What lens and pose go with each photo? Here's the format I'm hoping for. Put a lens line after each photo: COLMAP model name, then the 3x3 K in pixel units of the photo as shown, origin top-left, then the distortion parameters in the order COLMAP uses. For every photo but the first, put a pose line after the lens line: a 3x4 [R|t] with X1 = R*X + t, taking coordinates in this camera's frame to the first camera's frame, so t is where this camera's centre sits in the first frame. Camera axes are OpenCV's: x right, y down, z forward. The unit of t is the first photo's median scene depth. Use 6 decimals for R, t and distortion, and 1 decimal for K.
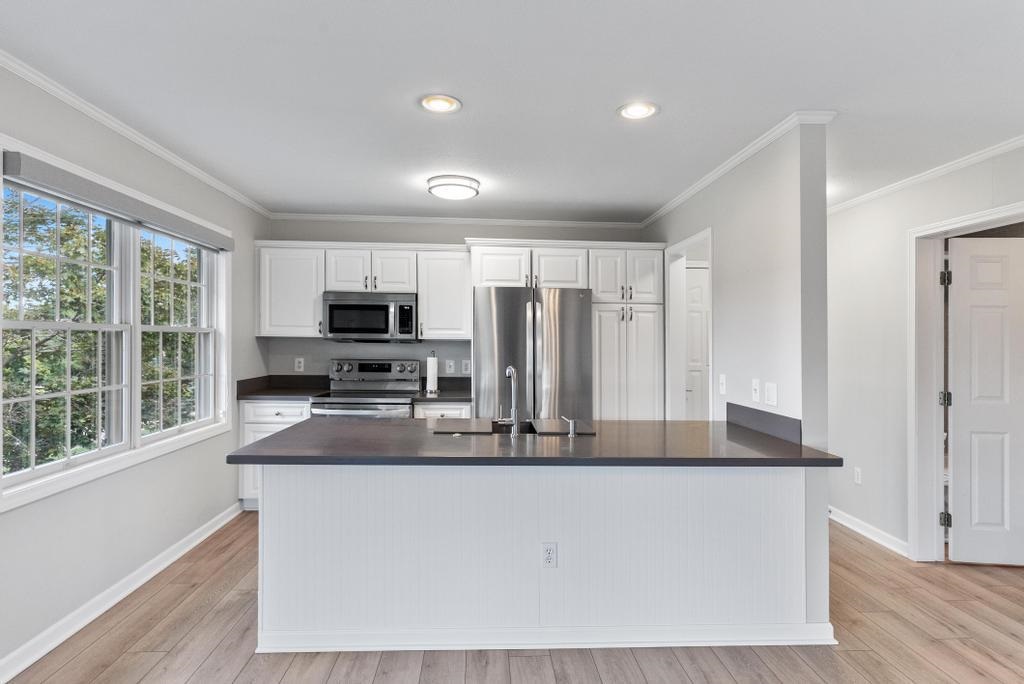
lens RADIAL K [[548.9, 0, 508.4], [0, 548.9, 356.3], [0, 0, 1]] dist [0.008363, 0.000858]
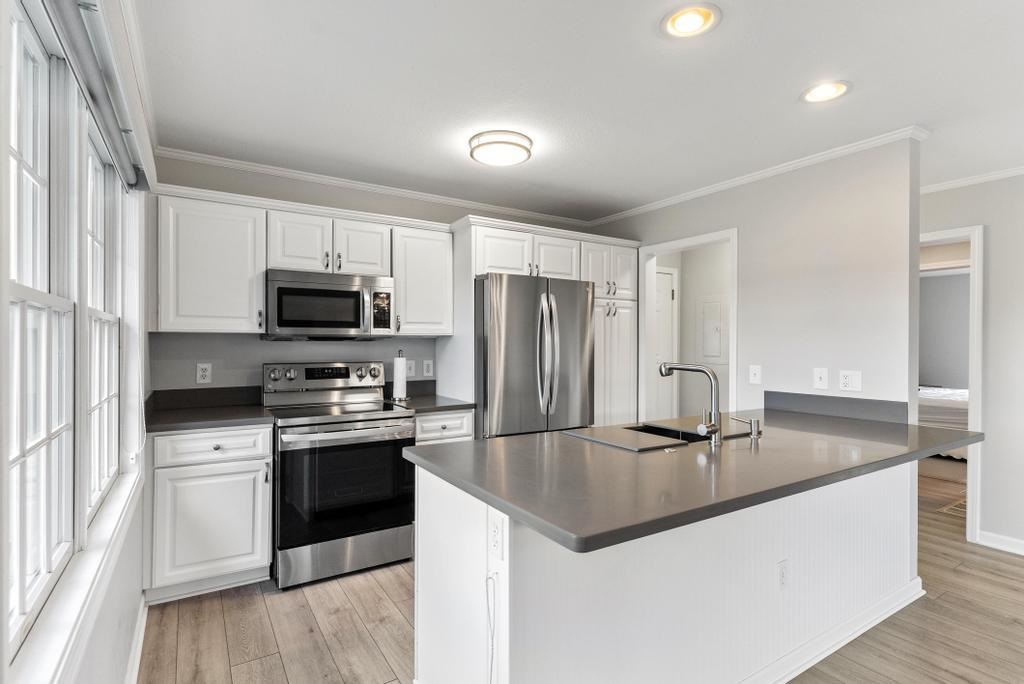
lens RADIAL K [[497.1, 0, 501.5], [0, 497.1, 357.4], [0, 0, 1]] dist [0.011275, 0.001822]
pose [[0.874252, -0.023713, 0.484894, -0.387772], [0.023164, 0.999706, 0.007126, -0.000693], [-0.484920, 0.005002, 0.874544, 0.289954]]
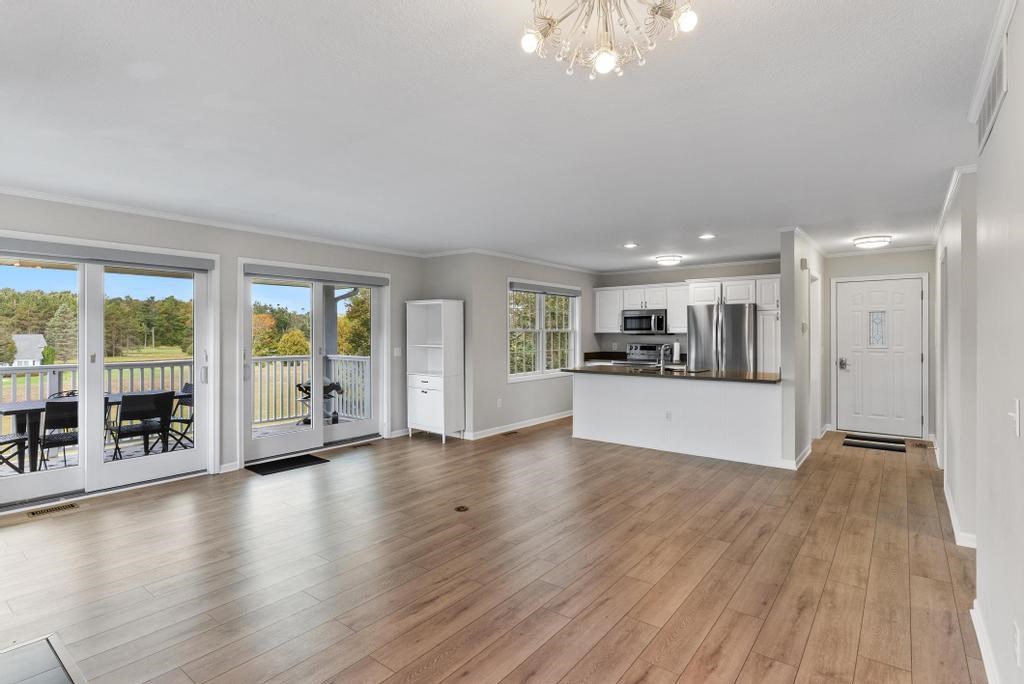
lens RADIAL K [[497.1, 0, 511.5], [0, 497.1, 342.2], [0, 0, 1]] dist [0.011275, 0.001822]
pose [[0.756776, -0.002431, -0.653670, 0.573698], [-0.008565, 0.999870, -0.013634, 0.029727], [0.653618, 0.015917, 0.756657, -0.687135]]
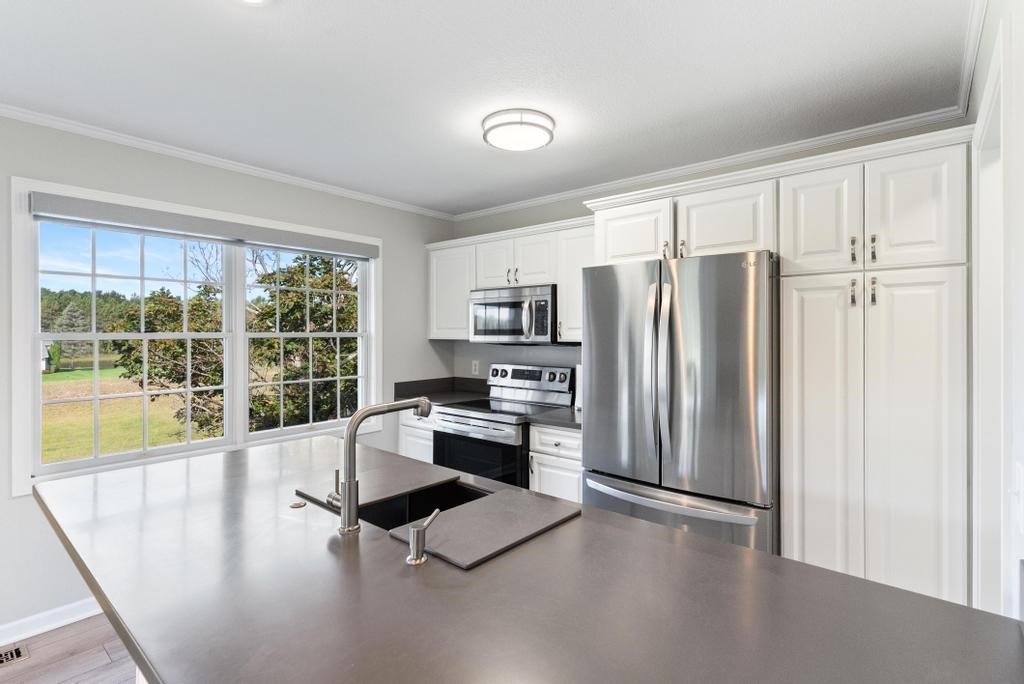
lens RADIAL K [[497.1, 0, 503.3], [0, 497.1, 341.7], [0, 0, 1]] dist [0.011275, 0.001822]
pose [[0.725074, 0.000677, -0.688671, 0.278819], [-0.011962, 0.999861, -0.011612, -0.022617], [0.688567, 0.016657, 0.724981, 0.434753]]
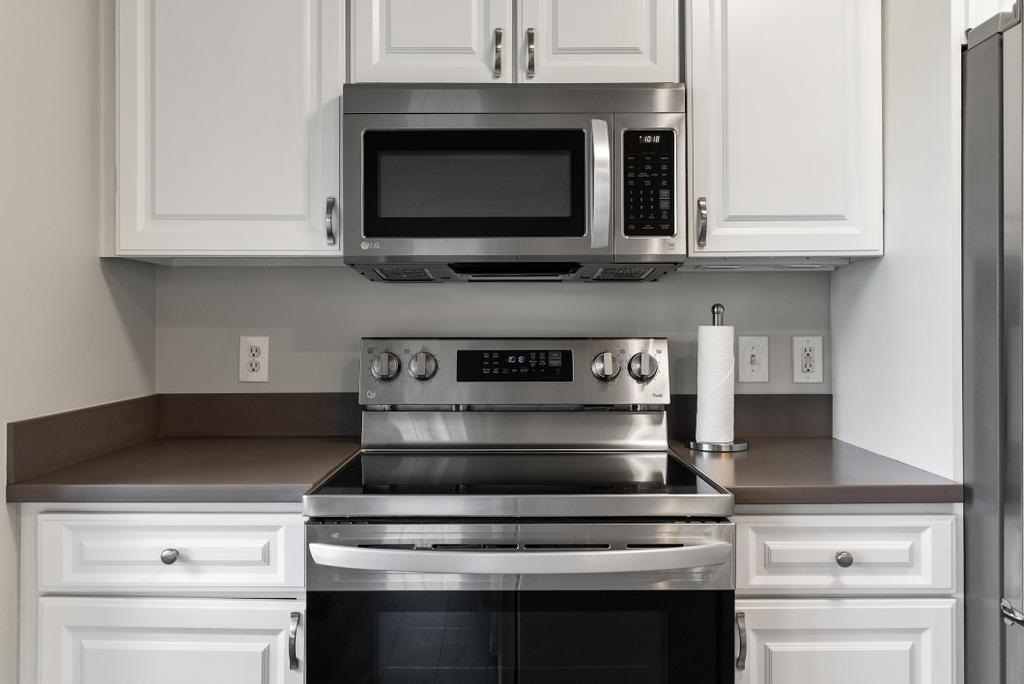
lens RADIAL K [[819.0, 0, 515.9], [0, 819.0, 324.3], [0, 0, 1]] dist [0.000944, 0.009630]
pose [[0.999038, -0.013724, -0.041638, -0.236903], [0.012297, 0.999334, -0.034342, 0.014690], [0.042082, 0.033797, 0.998542, 0.605478]]
